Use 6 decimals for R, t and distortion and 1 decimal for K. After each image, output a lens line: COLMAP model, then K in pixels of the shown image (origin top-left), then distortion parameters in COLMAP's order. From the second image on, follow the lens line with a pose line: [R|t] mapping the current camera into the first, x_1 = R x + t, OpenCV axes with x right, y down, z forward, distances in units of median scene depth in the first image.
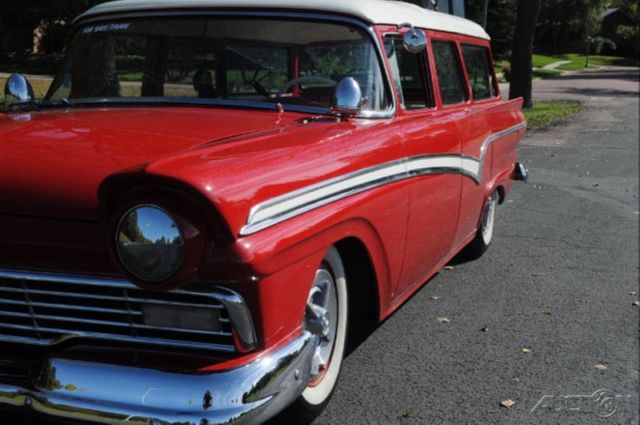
lens RADIAL K [[1072.2, 0, 320.0], [0, 1072.2, 212.5], [0, 0, 1]] dist [0.016149, -0.086286]
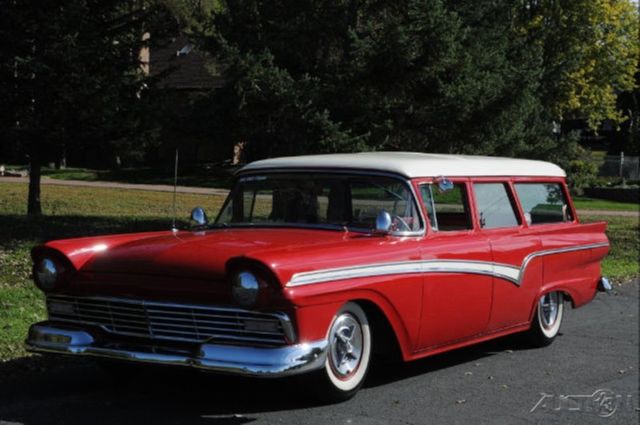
lens RADIAL K [[1072.3, 0, 281.6], [0, 1072.3, 212.6], [0, 0, 1]] dist [0.653167, -0.007686]
pose [[0.978722, 0.004563, -0.205138, 0.225319], [-0.027278, 0.993772, -0.108042, 0.066161], [0.203368, 0.111339, 0.972751, -0.717536]]
